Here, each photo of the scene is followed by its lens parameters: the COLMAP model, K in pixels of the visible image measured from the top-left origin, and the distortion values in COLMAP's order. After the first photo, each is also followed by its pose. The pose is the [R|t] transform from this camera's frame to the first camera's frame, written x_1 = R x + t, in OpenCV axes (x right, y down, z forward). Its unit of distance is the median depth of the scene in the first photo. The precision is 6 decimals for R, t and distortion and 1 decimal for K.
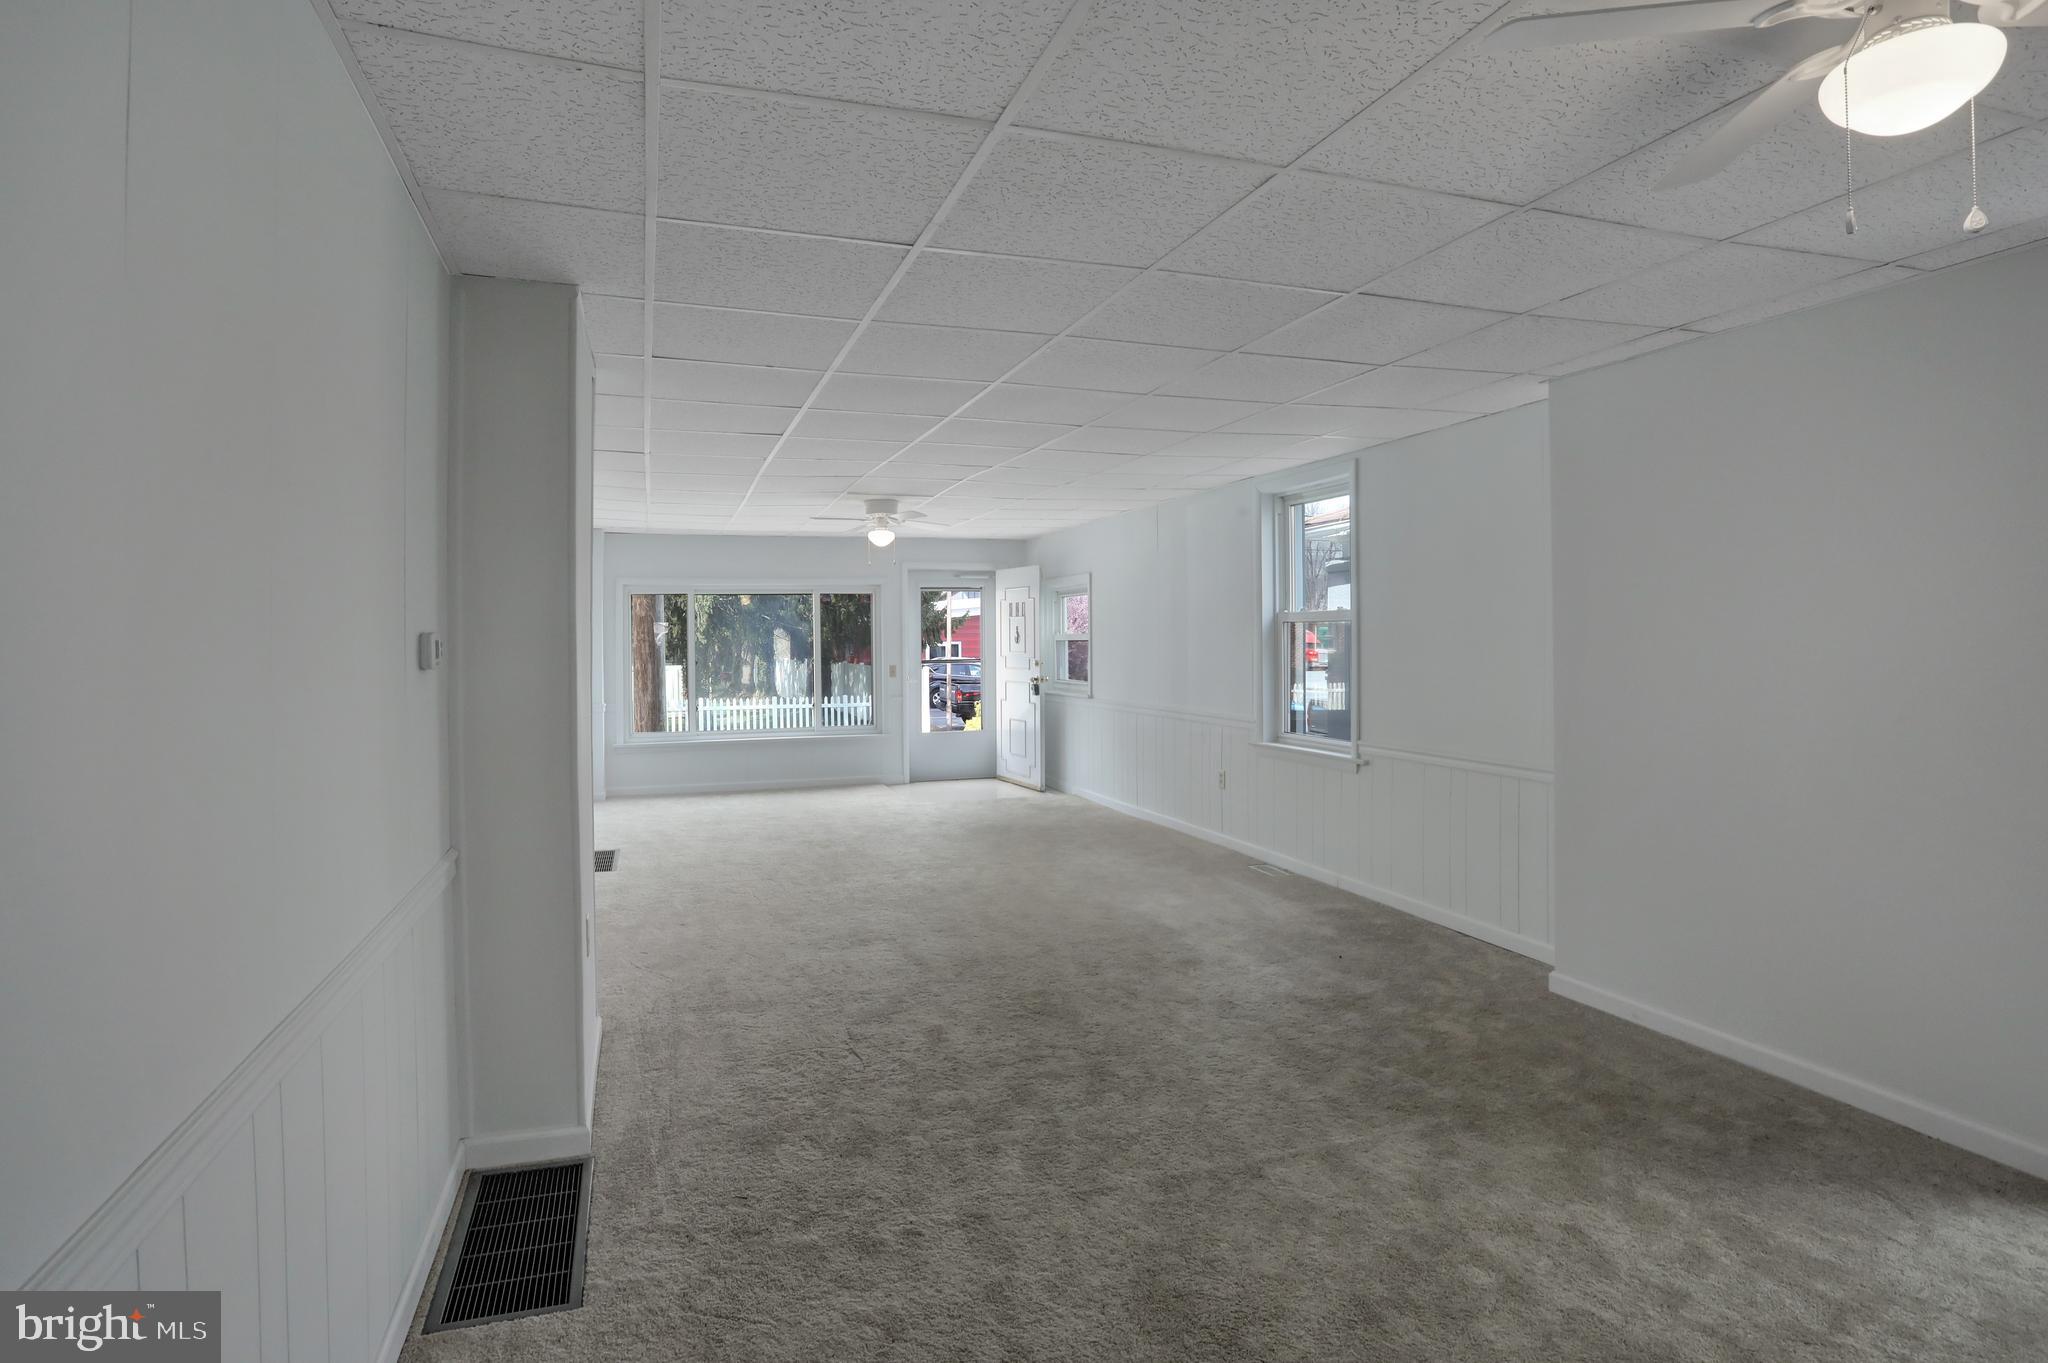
lens RADIAL K [[1052.7, 0, 1054.1], [0, 1052.7, 626.3], [0, 0, 1]] dist [-0.053862, 0.024308]
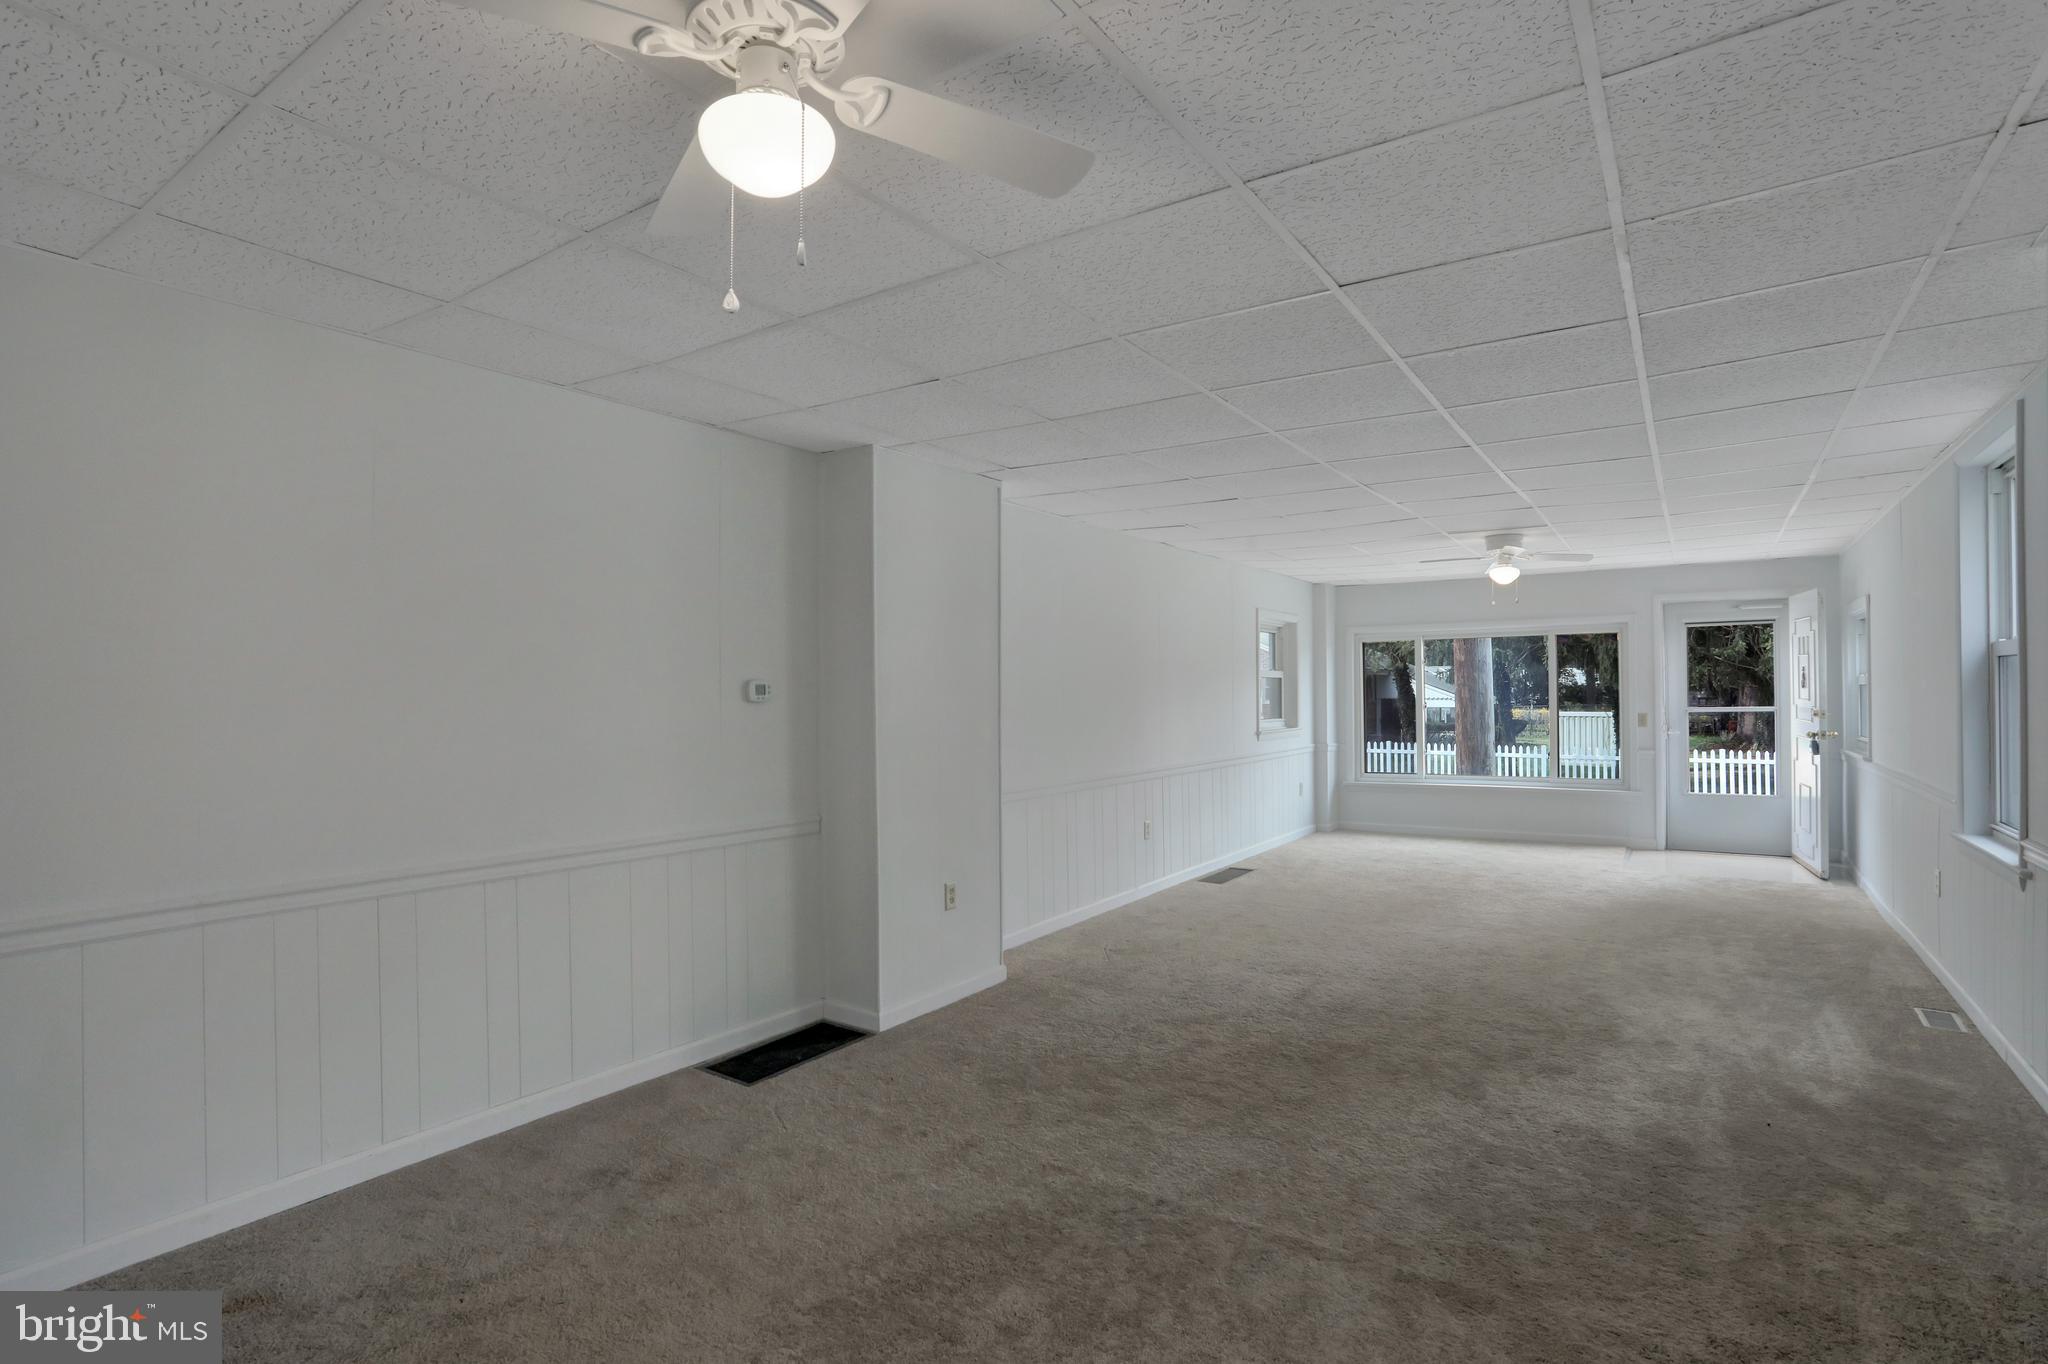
lens RADIAL K [[1052.7, 0, 1018.4], [0, 1052.7, 691.1], [0, 0, 1]] dist [-0.053862, 0.024308]
pose [[0.591316, 0.000528, -0.806439, 0.265164], [0.015115, 0.999817, 0.011737, 0.000627], [0.806298, -0.019130, 0.591200, 0.082003]]
